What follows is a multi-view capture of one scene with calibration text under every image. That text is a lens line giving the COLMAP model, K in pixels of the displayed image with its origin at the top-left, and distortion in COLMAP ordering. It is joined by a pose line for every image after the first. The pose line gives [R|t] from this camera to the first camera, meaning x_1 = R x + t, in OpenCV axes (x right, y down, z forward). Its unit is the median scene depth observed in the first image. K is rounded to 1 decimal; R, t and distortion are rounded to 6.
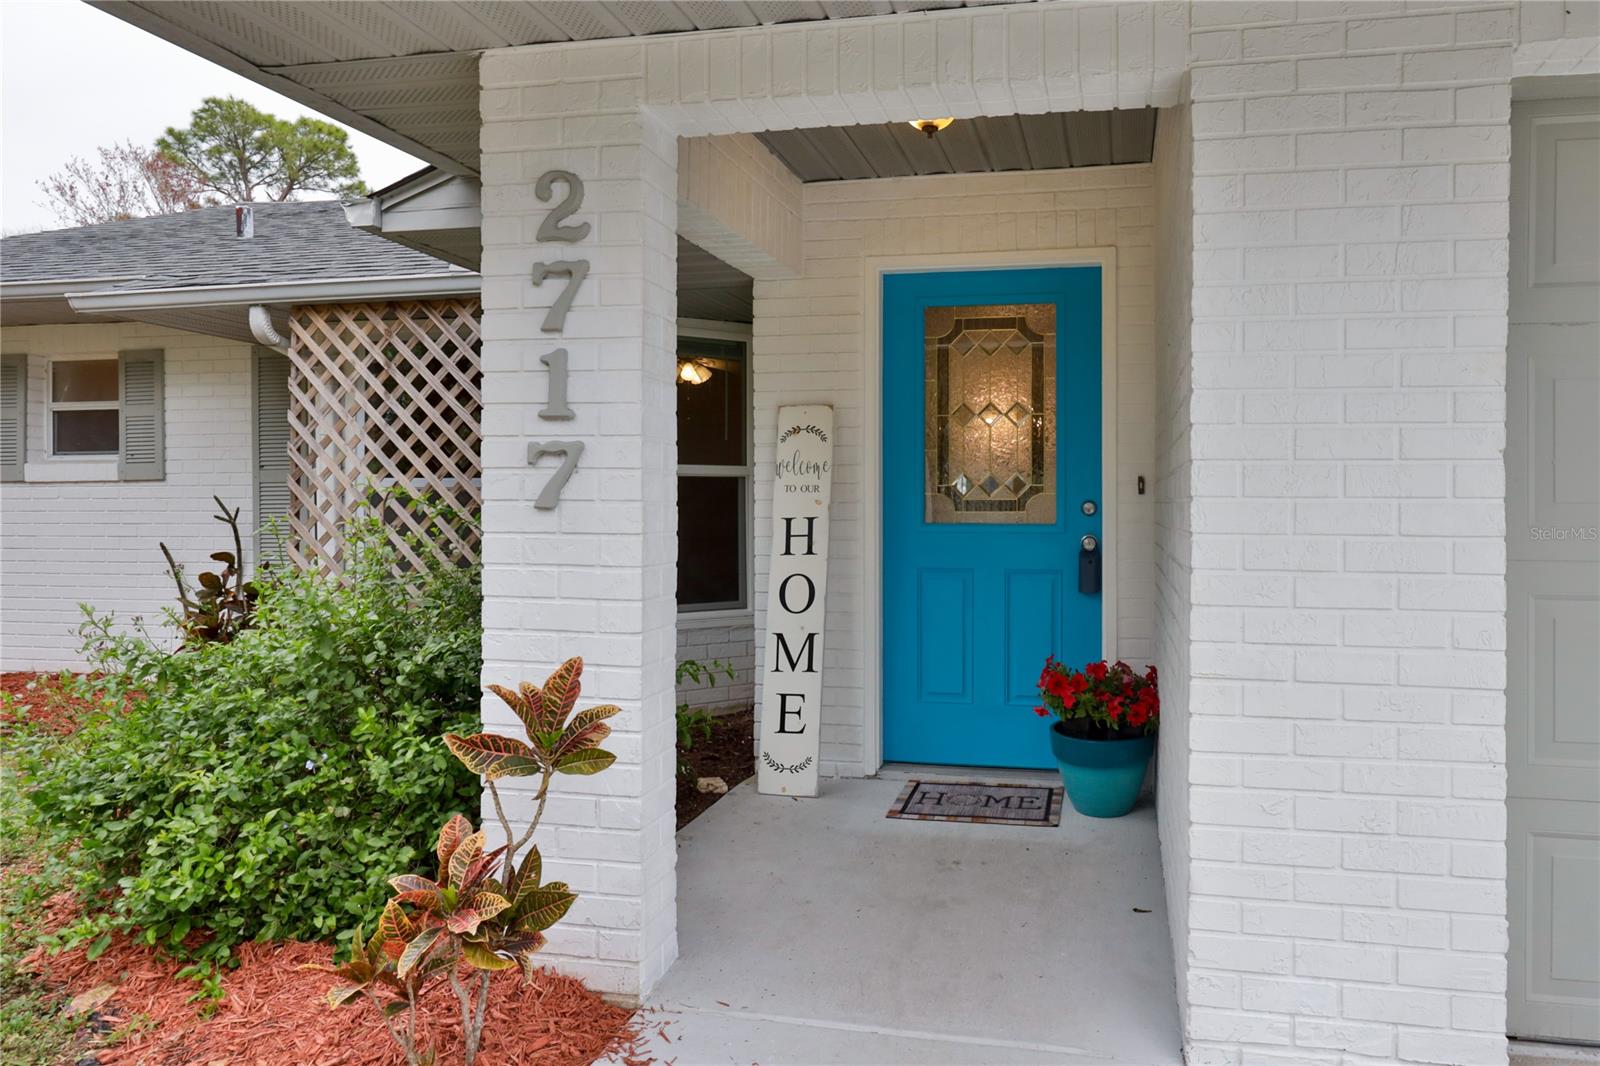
lens RADIAL K [[1293.4, 0, 799.8], [0, 1293.4, 496.7], [0, 0, 1]] dist [0.000918, 0.000082]
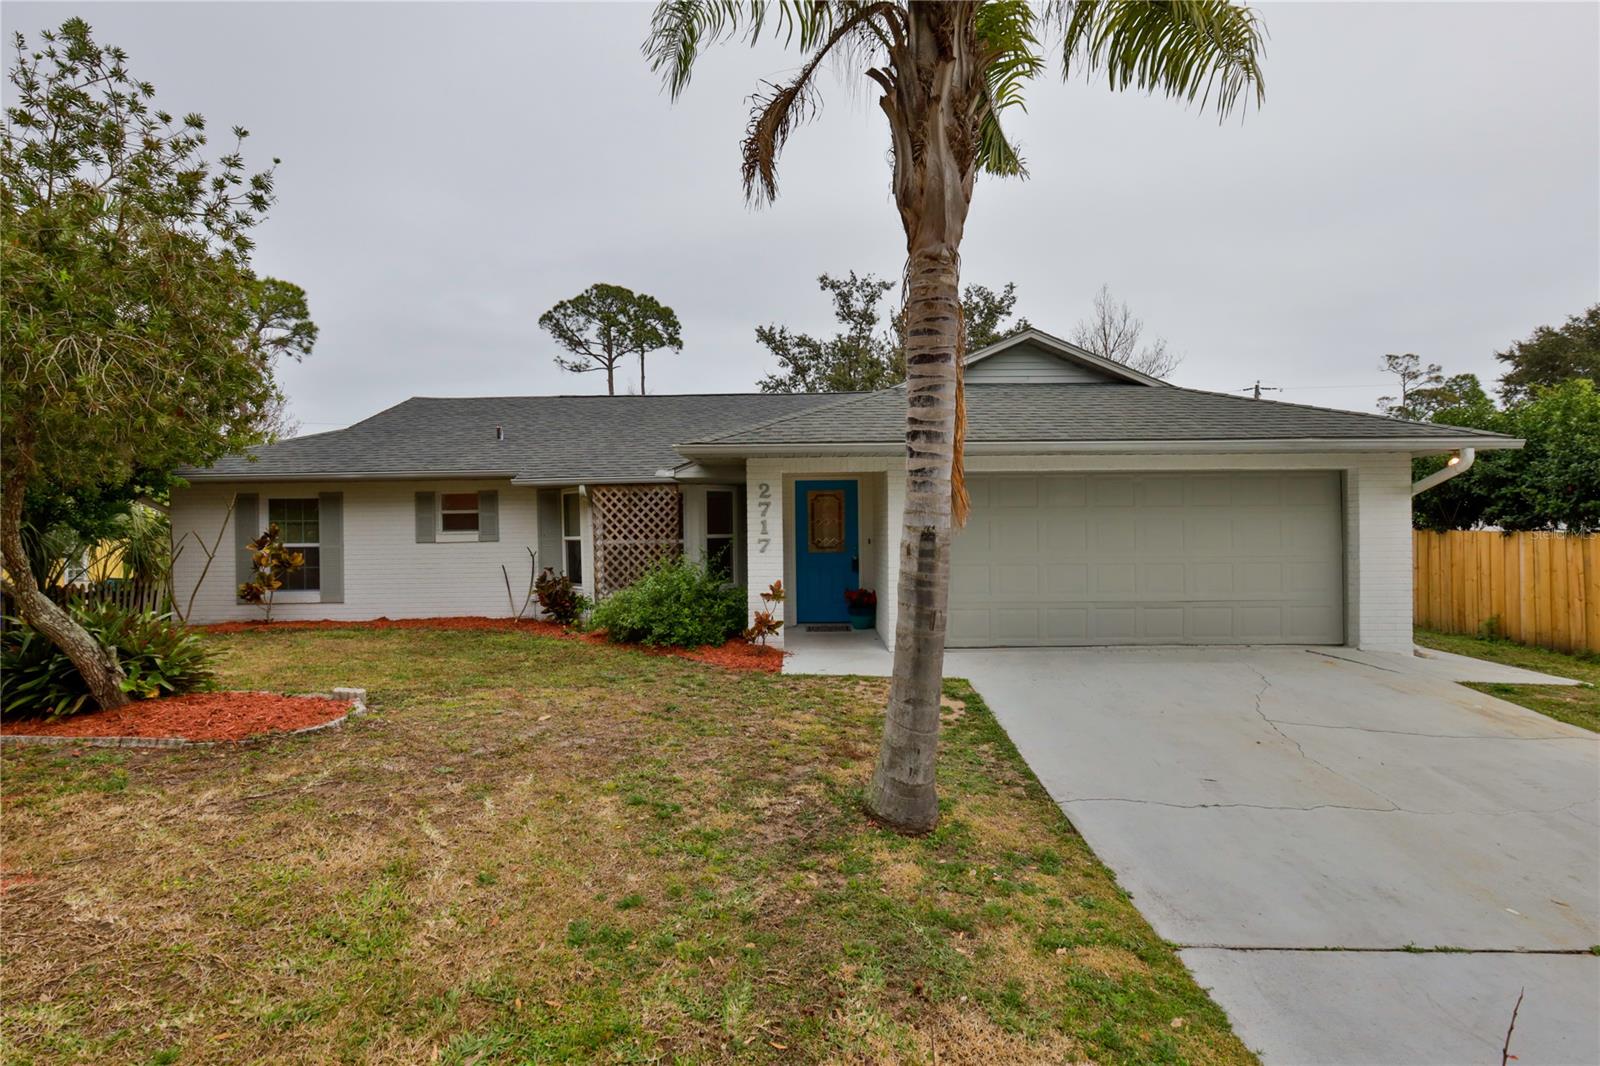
lens RADIAL K [[766.2, 0, 800.0], [0, 766.2, 533.0], [0, 0, 1]] dist [0.001042, 0.000042]
pose [[0.977278, -0.011806, 0.211634, -0.309780], [0.012315, 0.999924, -0.001089, -0.026693], [-0.211605, 0.003670, 0.977348, -0.870091]]
